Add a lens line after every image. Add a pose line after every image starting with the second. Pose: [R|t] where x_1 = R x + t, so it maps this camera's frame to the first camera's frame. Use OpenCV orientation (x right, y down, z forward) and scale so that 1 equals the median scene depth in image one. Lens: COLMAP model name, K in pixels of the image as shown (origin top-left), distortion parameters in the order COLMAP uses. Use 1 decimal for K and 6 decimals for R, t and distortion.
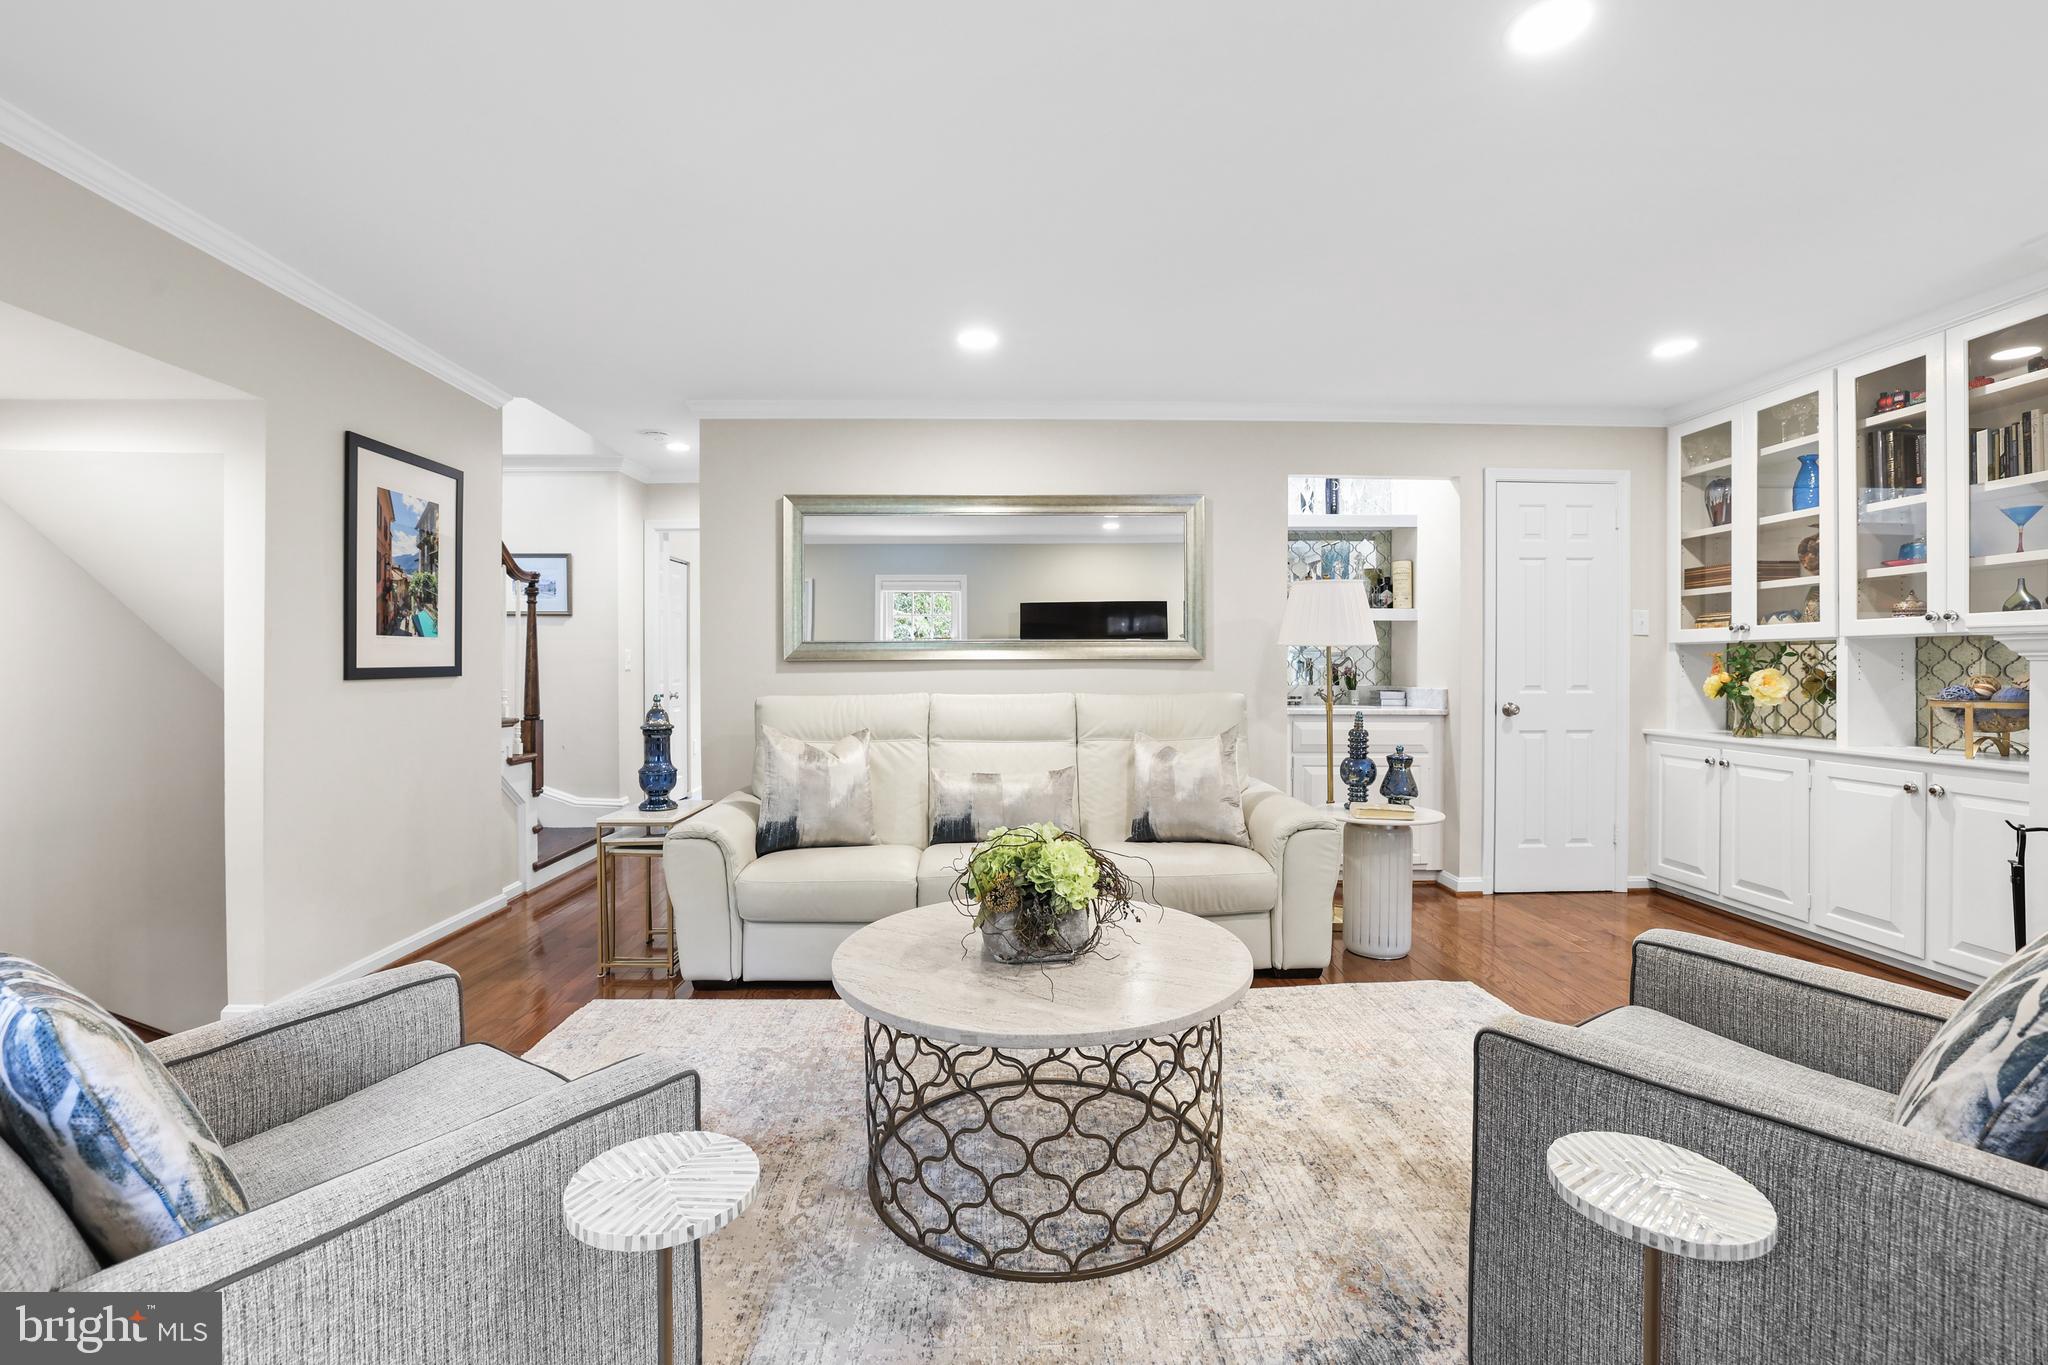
lens RADIAL K [[903.0, 0, 1019.6], [0, 903.0, 655.0], [0, 0, 1]] dist [-0.041302, 0.025457]
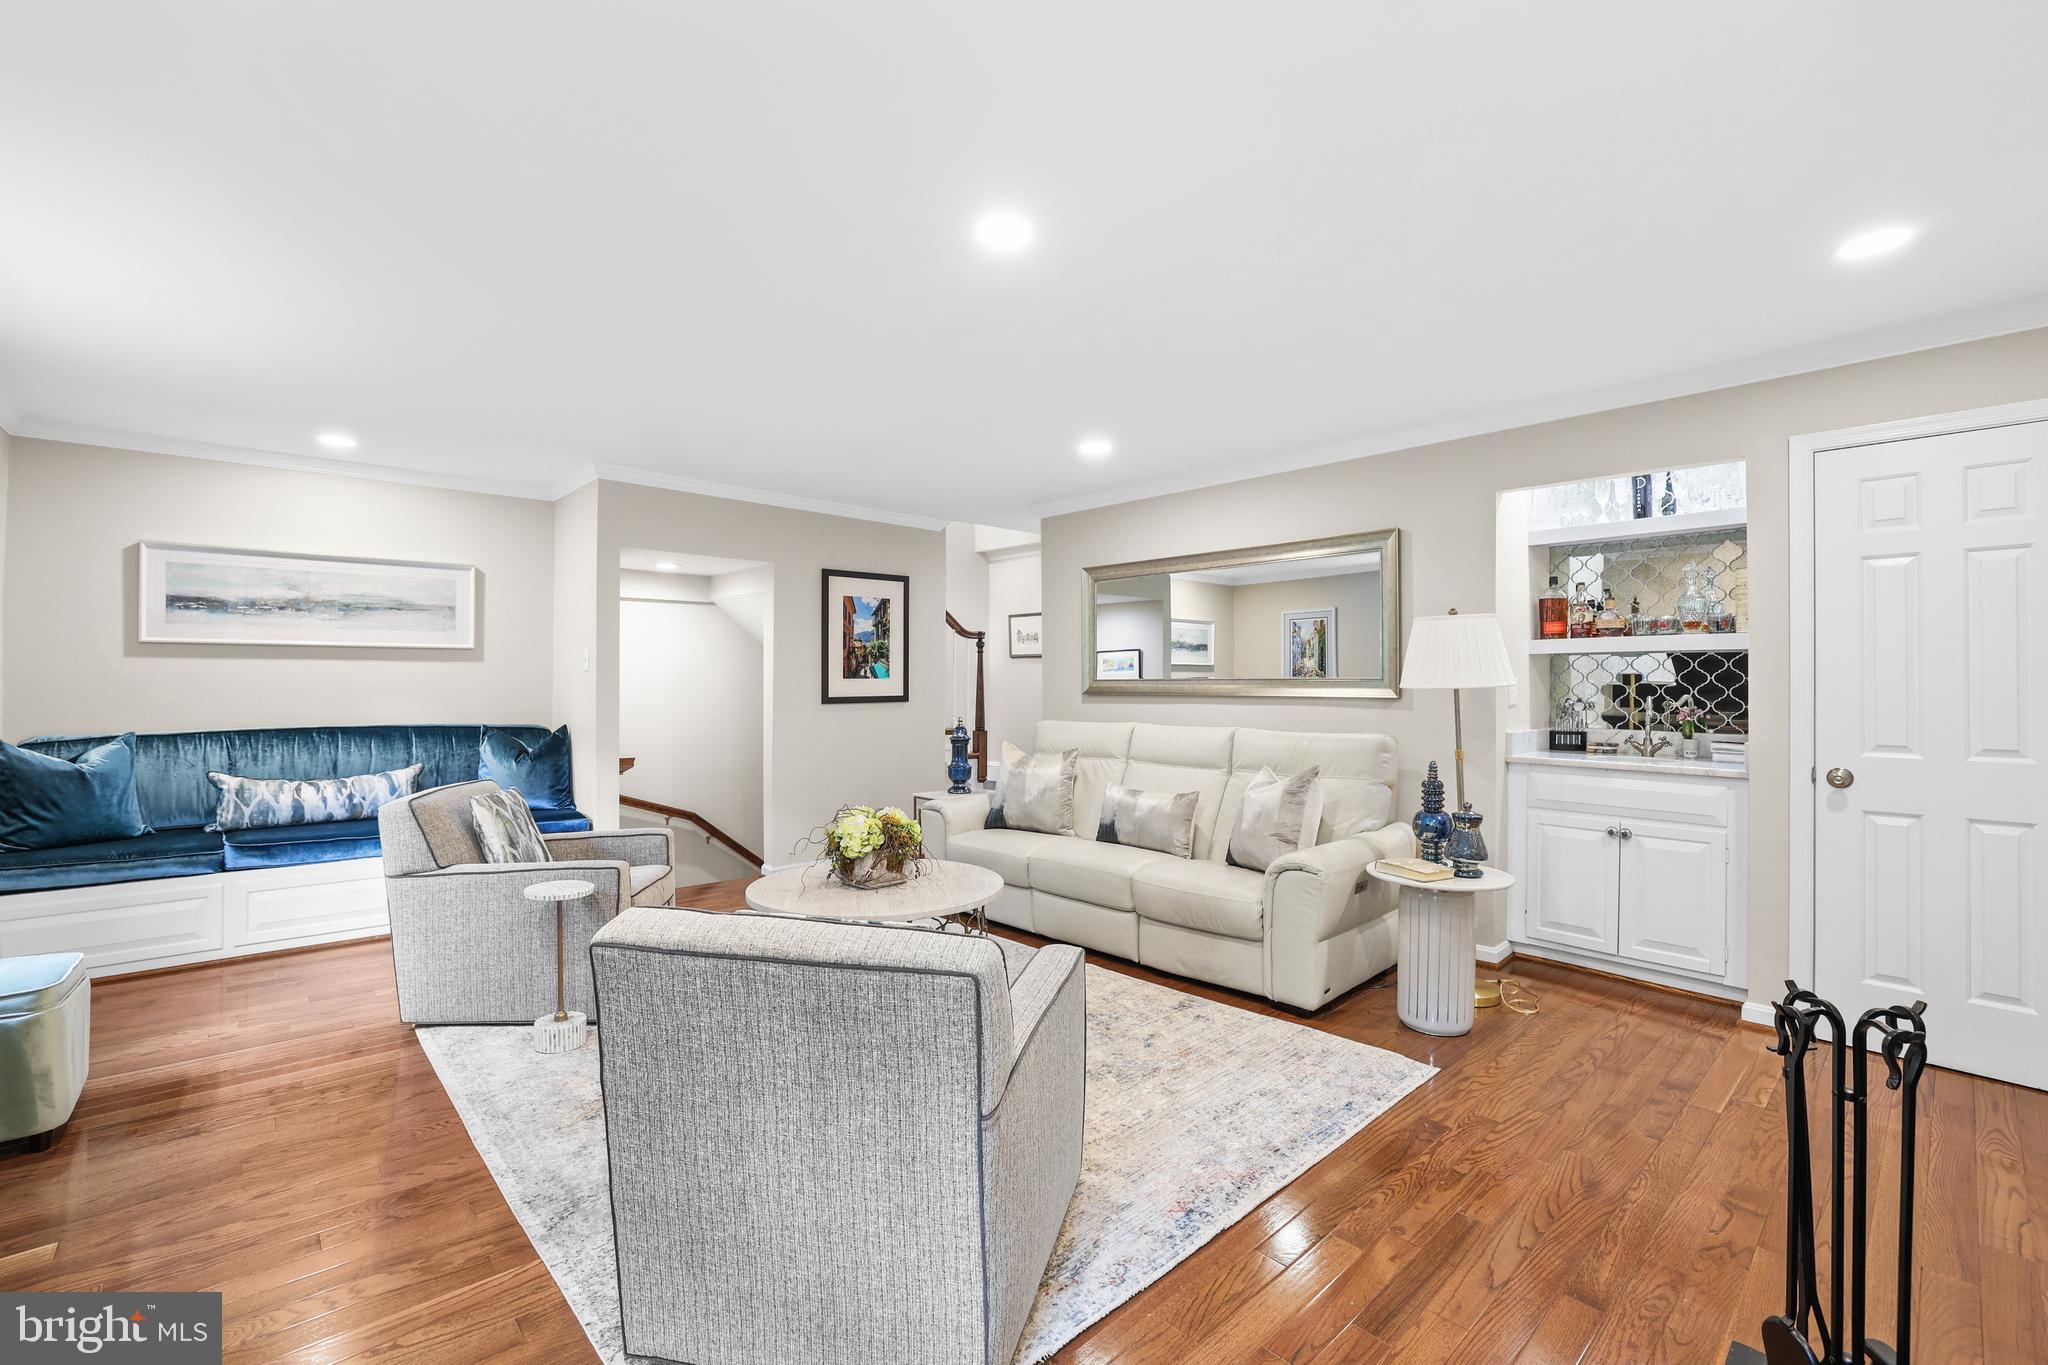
lens RADIAL K [[887.9, 0, 1009.1], [0, 887.9, 672.7], [0, 0, 1]] dist [-0.055150, 0.024328]
pose [[0.650004, -0.004127, -0.759919, 0.790770], [0.004322, 0.999989, -0.001735, -0.027818], [0.759918, -0.002156, 0.650015, 0.090832]]
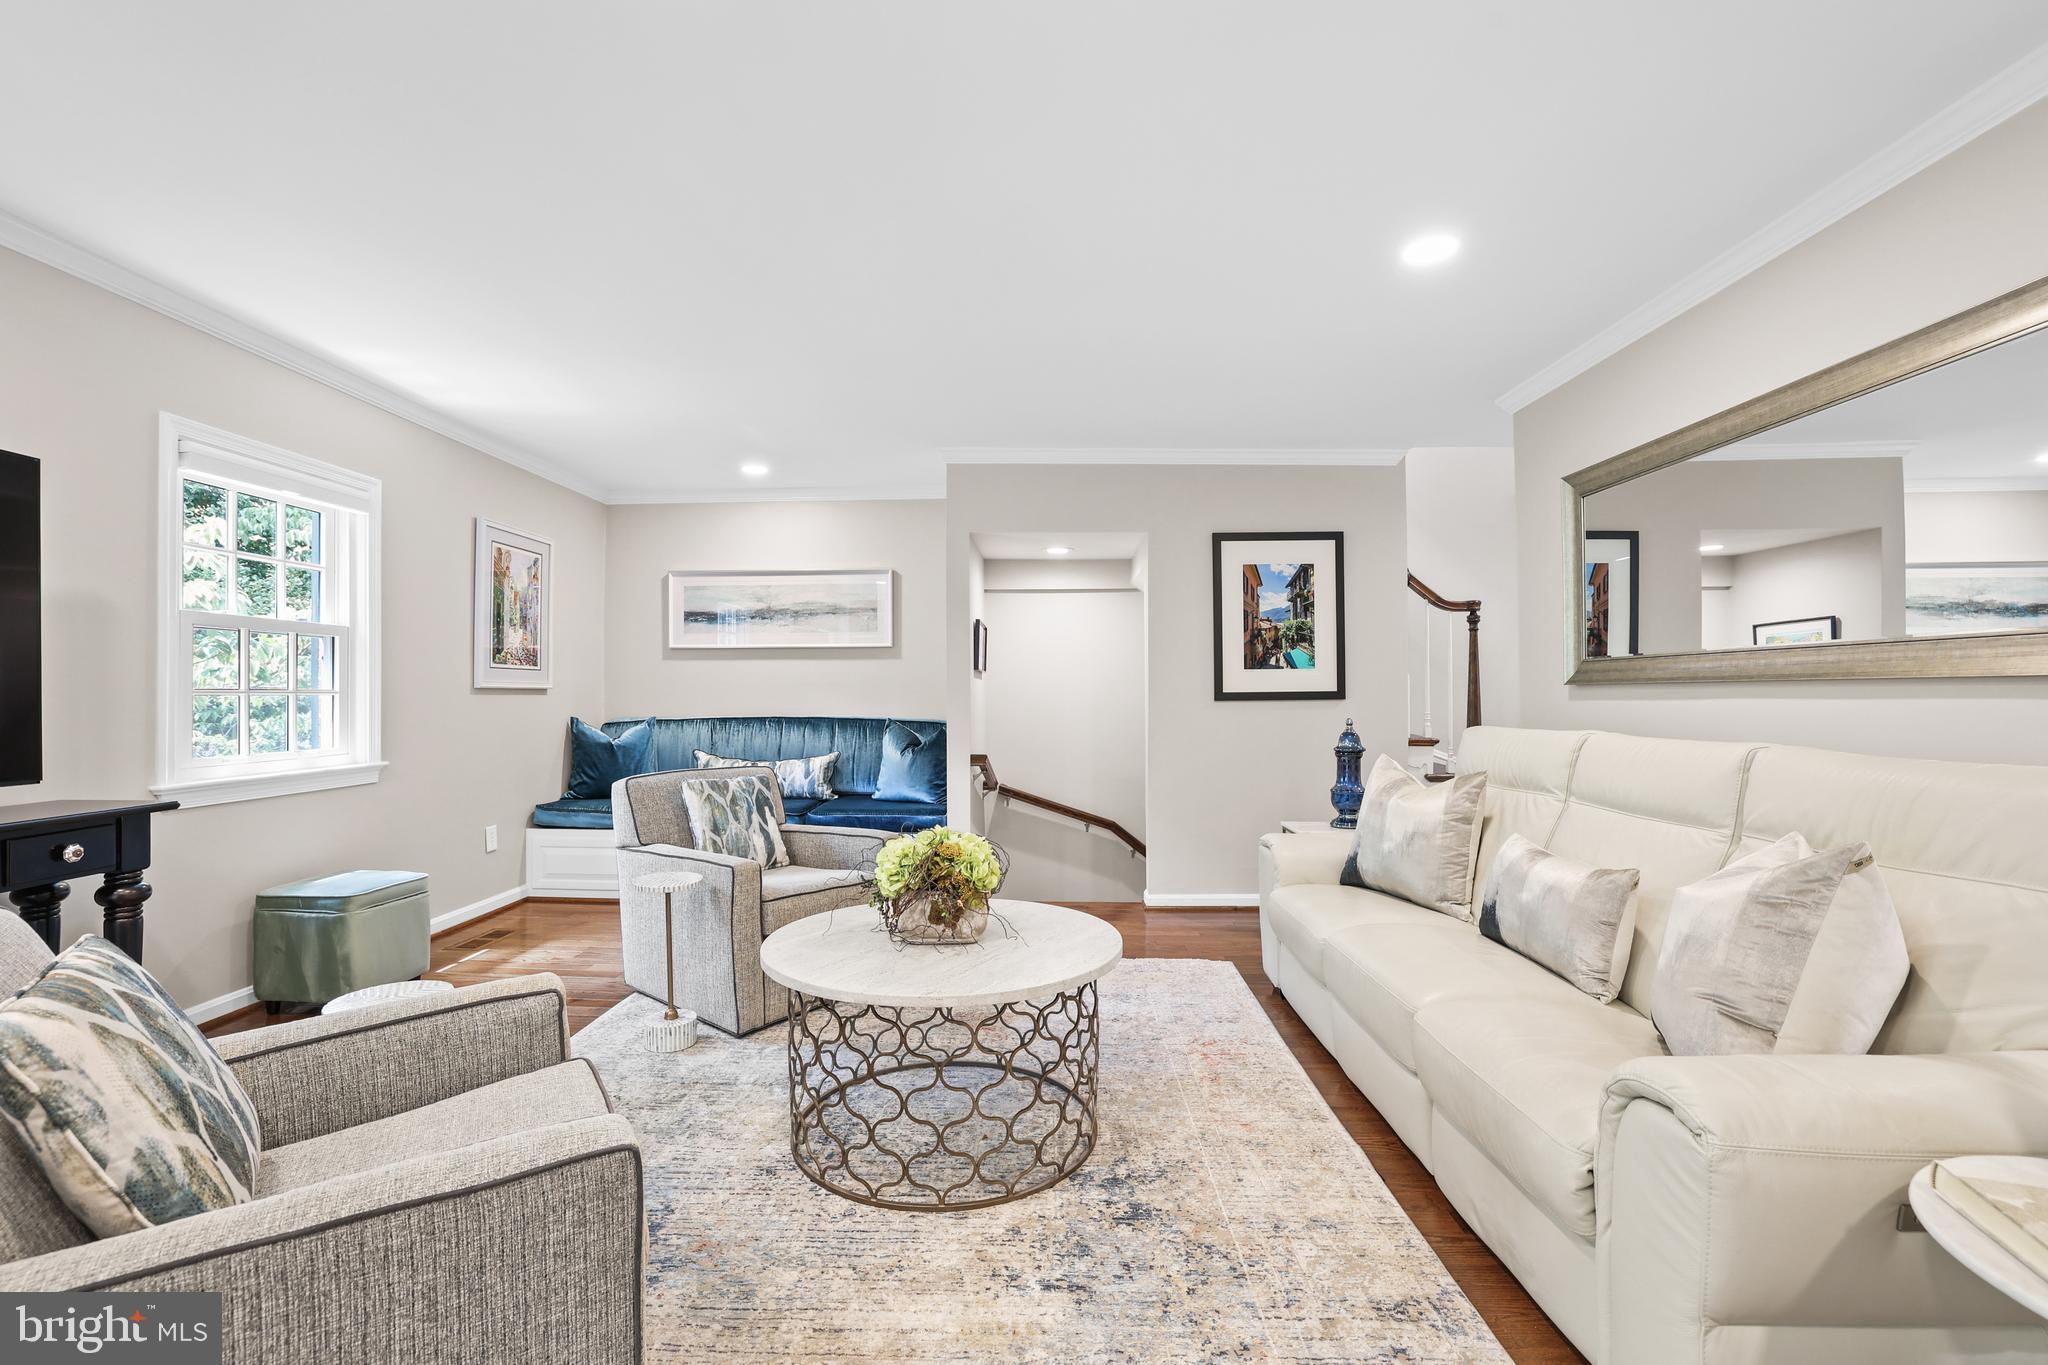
lens RADIAL K [[887.9, 0, 1009.1], [0, 887.9, 672.7], [0, 0, 1]] dist [-0.055150, 0.024328]
pose [[-0.065548, -0.018756, -0.997673, 0.658346], [0.012688, 0.999727, -0.019628, 0.005672], [0.997769, -0.013945, -0.065292, 0.672542]]
